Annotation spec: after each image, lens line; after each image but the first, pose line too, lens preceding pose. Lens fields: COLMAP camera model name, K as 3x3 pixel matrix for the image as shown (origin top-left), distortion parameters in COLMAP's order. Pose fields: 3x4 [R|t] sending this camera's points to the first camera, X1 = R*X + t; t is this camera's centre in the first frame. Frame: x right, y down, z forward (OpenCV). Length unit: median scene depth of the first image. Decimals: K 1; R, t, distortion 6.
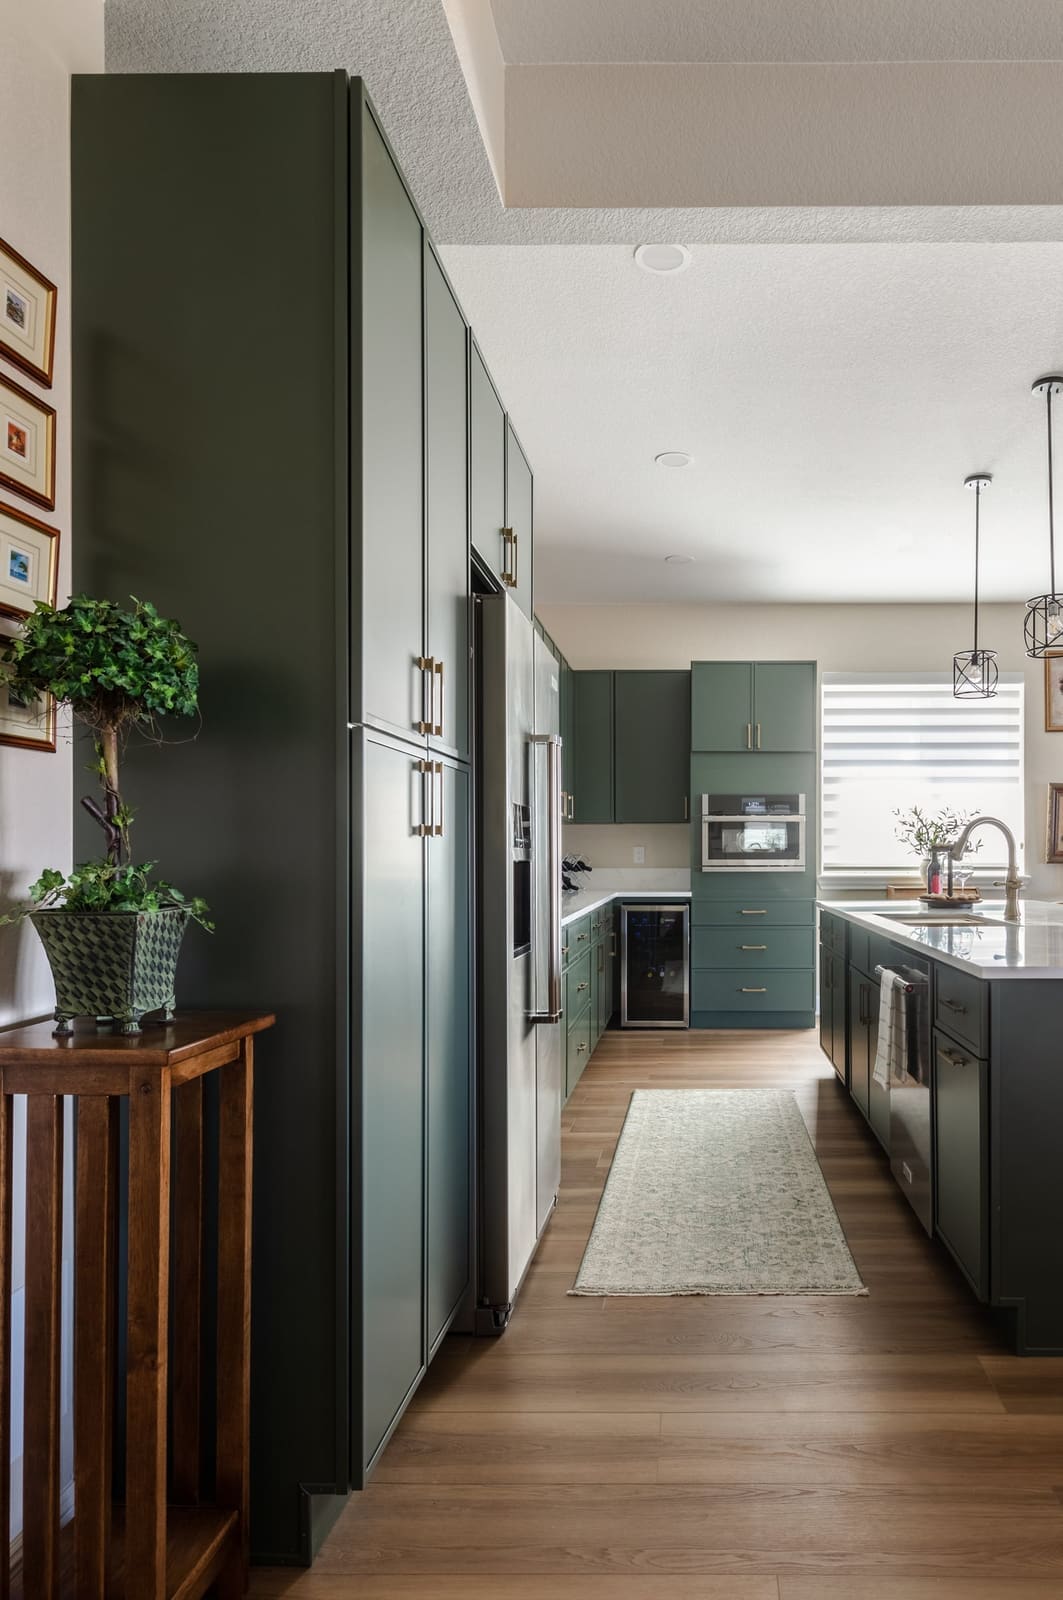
lens RADIAL K [[974.7, 0, 686.7], [0, 974.7, 852.9], [0, 0, 1]] dist [0.003702, 0.000660]
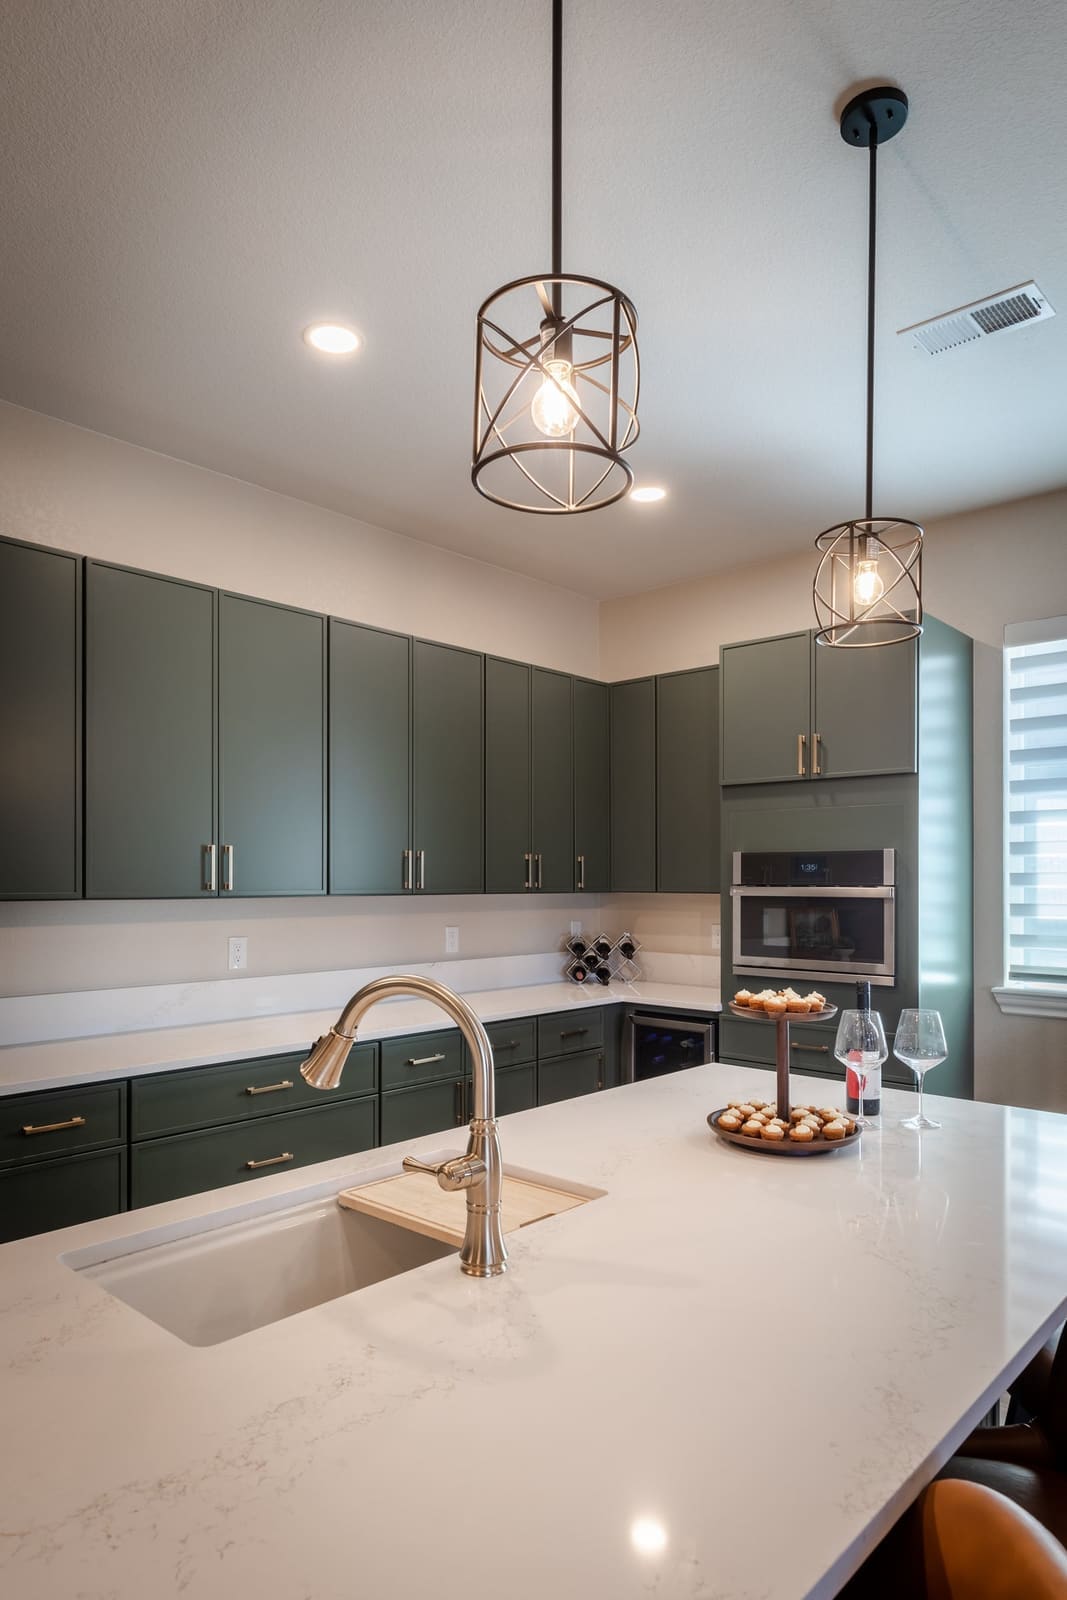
lens RADIAL K [[974.6, 0, 524.9], [0, 974.6, 869.3], [0, 0, 1]] dist [0.004861, 0.000432]
pose [[0.741657, -0.003221, -0.670772, 0.340324], [-0.003214, 0.999960, -0.008355, -0.042967], [0.670772, 0.008353, 0.741617, 0.436092]]
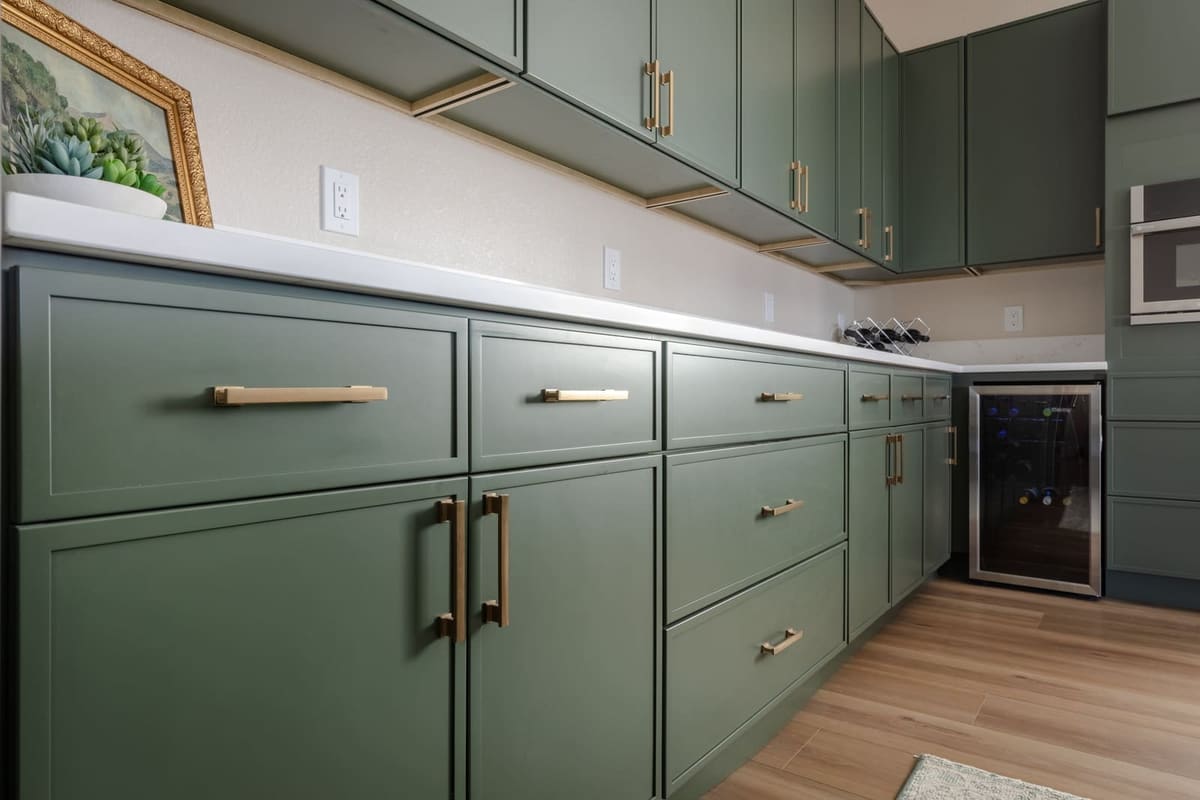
lens RADIAL K [[705.1, 0, 600.0], [0, 705.1, 400.0], [0, 0, 1]] dist [0.001188, -0.000766]
pose [[0.800458, 0.000287, -0.599388, 0.014888], [0.001131, 0.999997, 0.001989, 0.061463], [0.599387, -0.002270, 0.800456, 0.487809]]
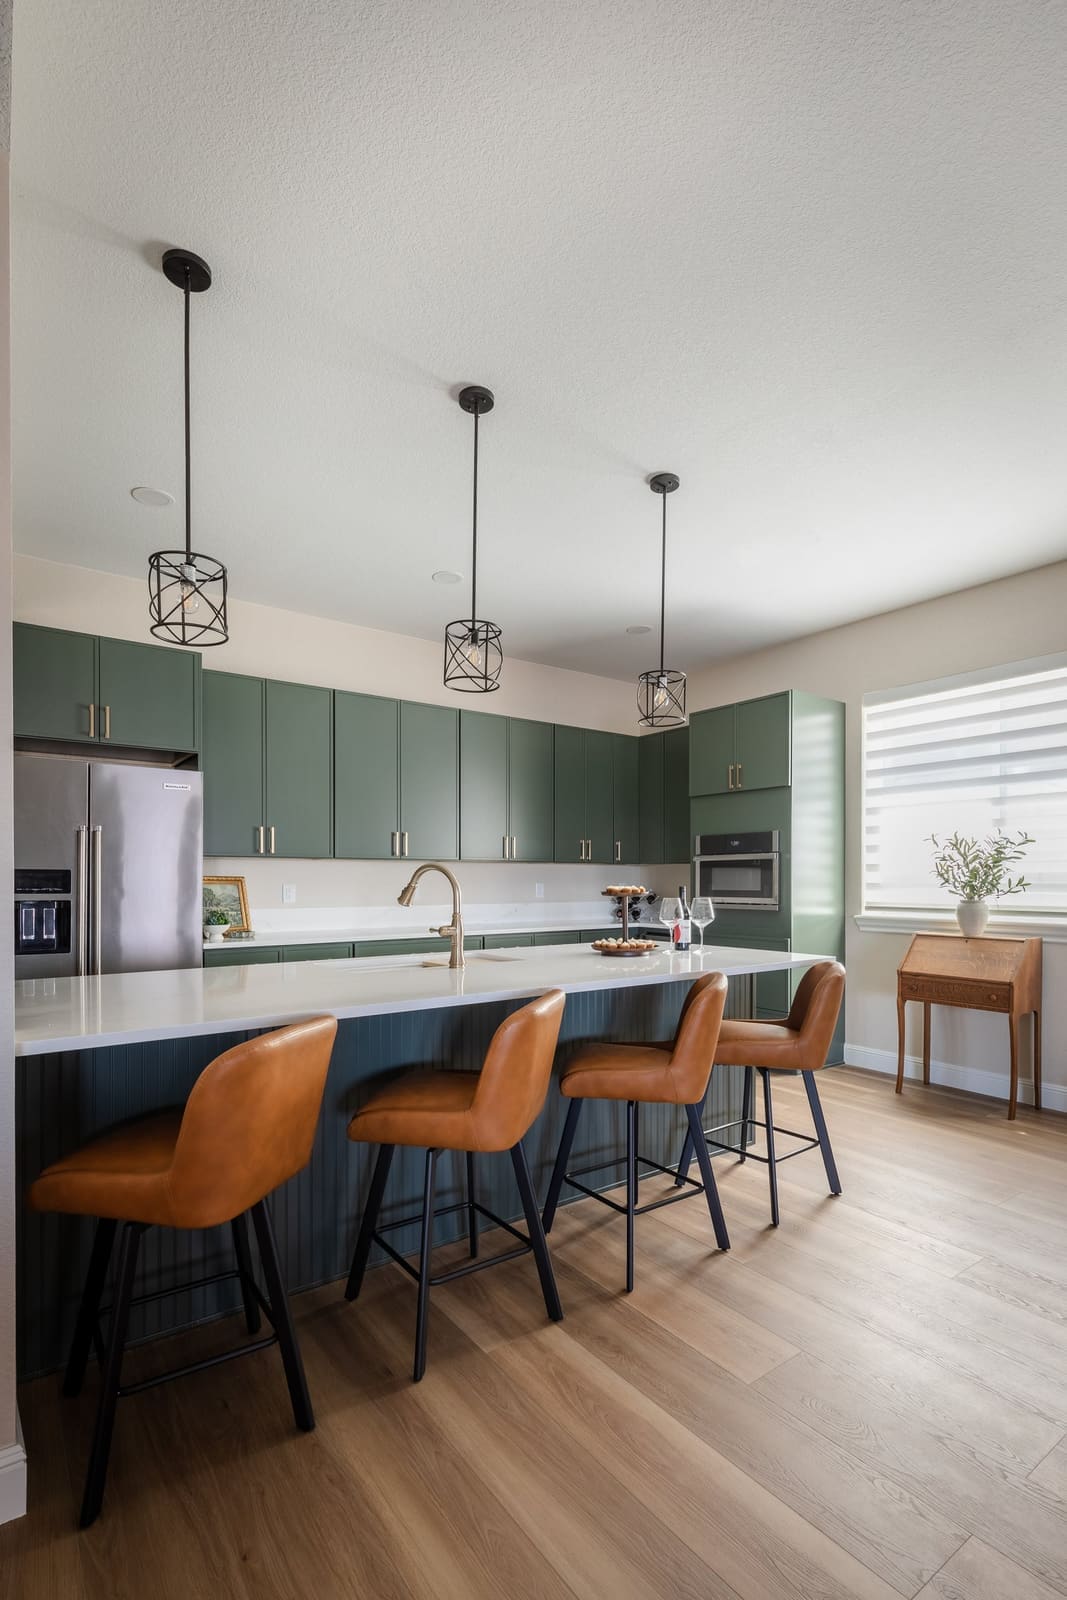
lens RADIAL K [[748.9, 0, 525.9], [0, 748.9, 882.1], [0, 0, 1]] dist [0.000113, -0.000266]
pose [[0.592527, 0.002839, -0.805546, 0.569027], [0.000236, 0.999993, 0.003698, -0.011912], [0.805551, -0.002381, 0.592522, 0.357325]]
